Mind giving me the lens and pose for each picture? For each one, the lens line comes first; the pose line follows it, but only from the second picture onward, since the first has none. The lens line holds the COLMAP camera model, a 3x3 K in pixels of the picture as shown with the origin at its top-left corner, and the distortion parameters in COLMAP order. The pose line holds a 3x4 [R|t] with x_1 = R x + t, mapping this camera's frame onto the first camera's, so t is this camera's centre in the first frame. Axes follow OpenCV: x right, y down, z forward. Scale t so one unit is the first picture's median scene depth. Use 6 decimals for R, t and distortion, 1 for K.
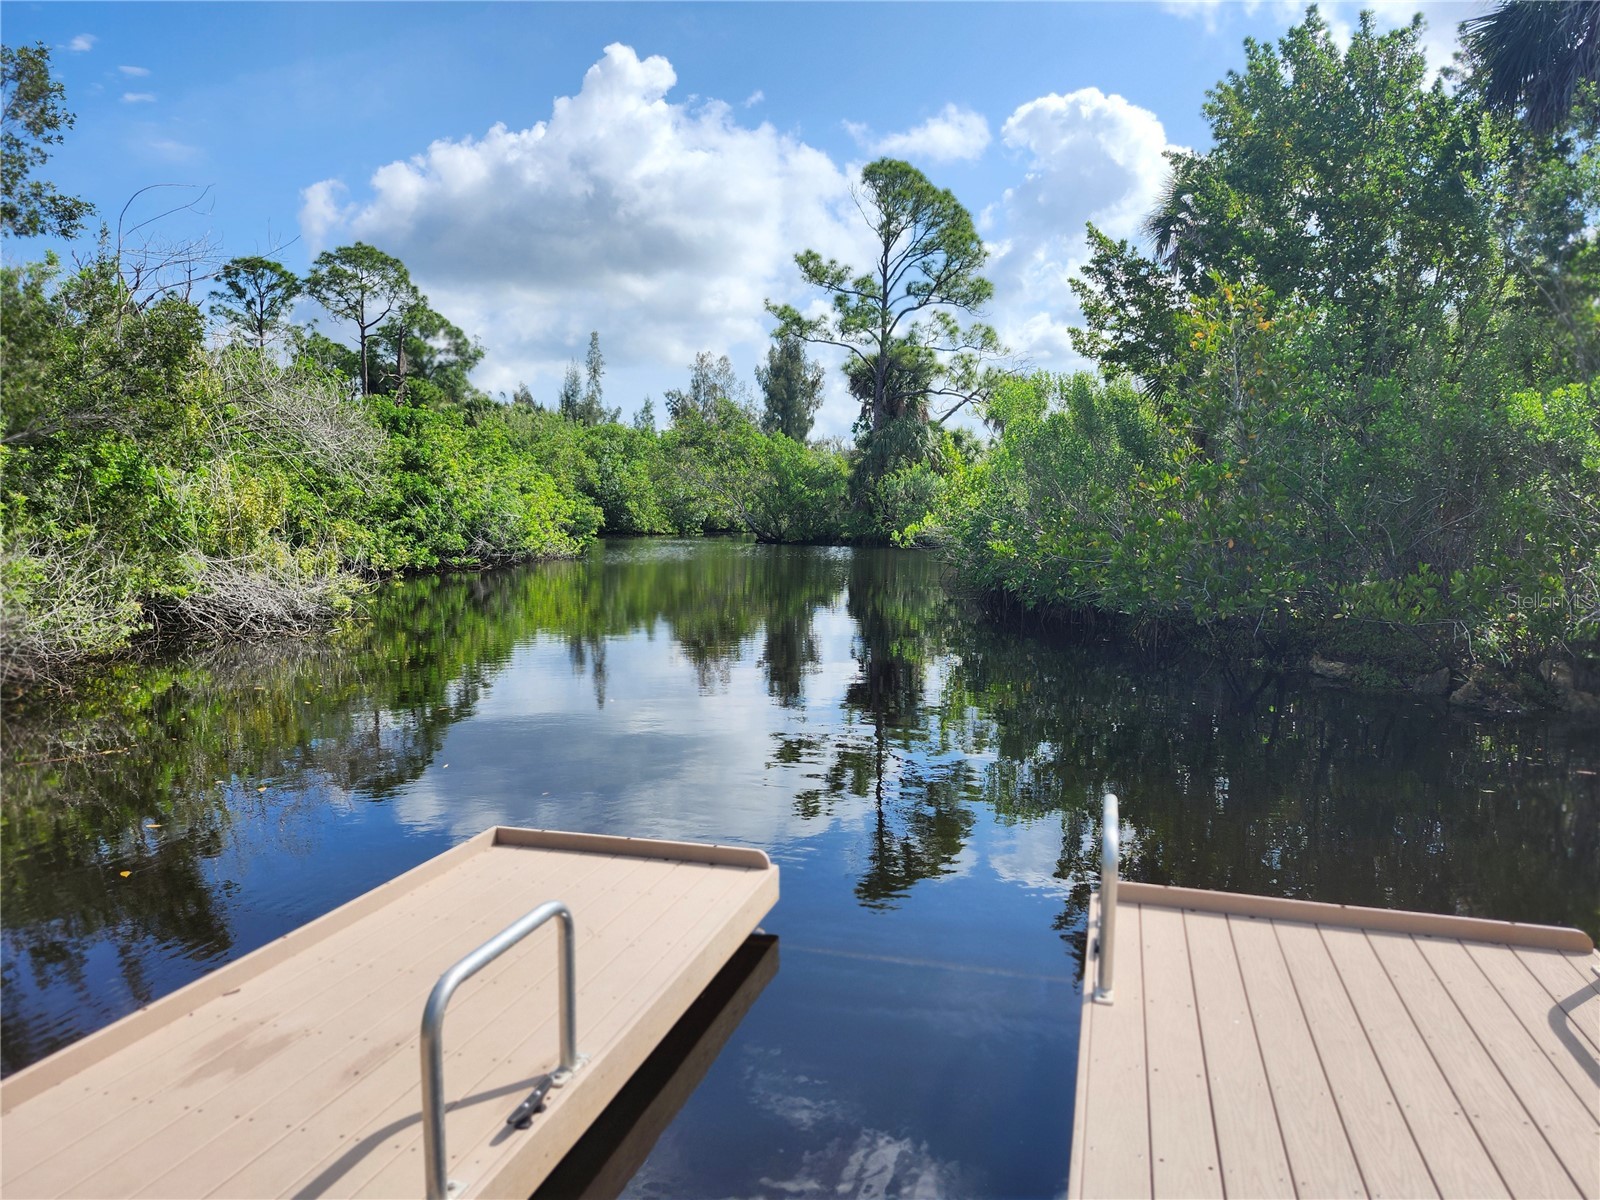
lens RADIAL K [[1087.1, 0, 801.7], [0, 1087.1, 613.2], [0, 0, 1]] dist [0.046300, -0.002592]
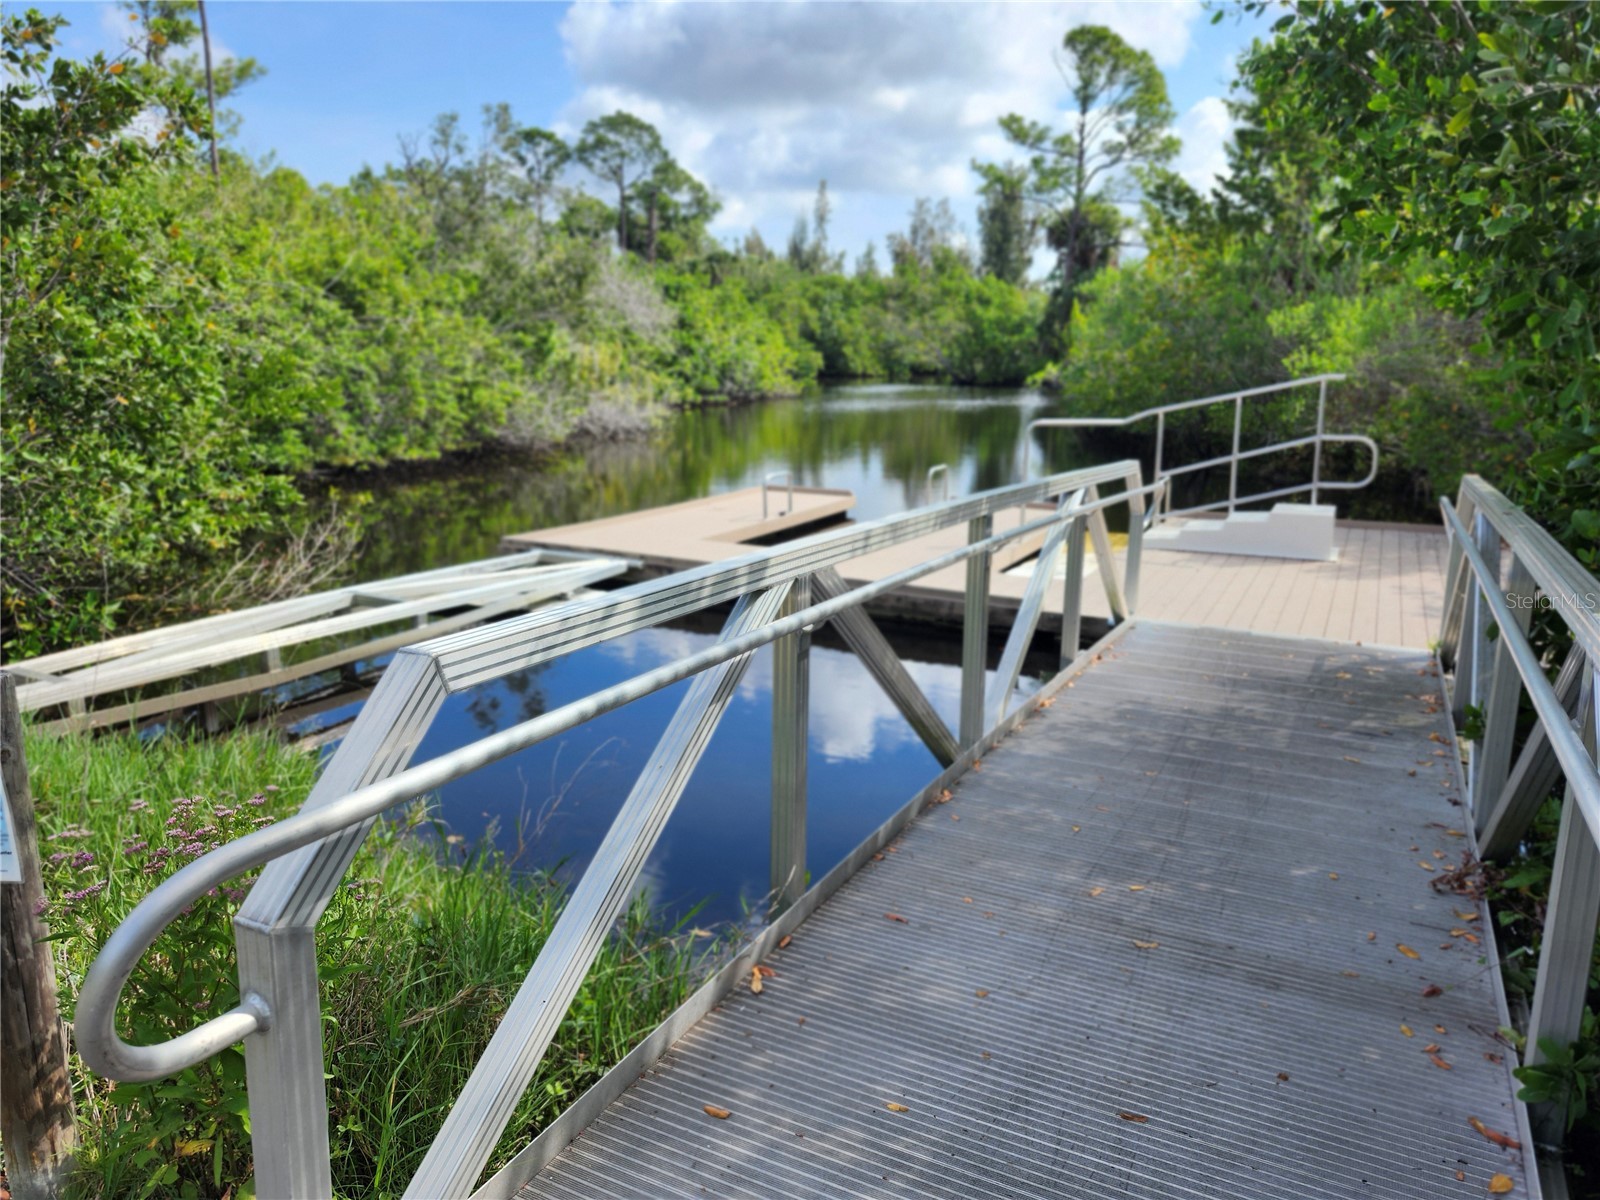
lens RADIAL K [[1087.1, 0, 789.1], [0, 1087.1, 600.8], [0, 0, 1]] dist [0.046300, -0.002592]
pose [[0.977174, 0.047268, -0.207116, 0.035073], [-0.019411, 0.990720, 0.134522, 0.008942], [0.211552, -0.127431, 0.969024, -0.163500]]
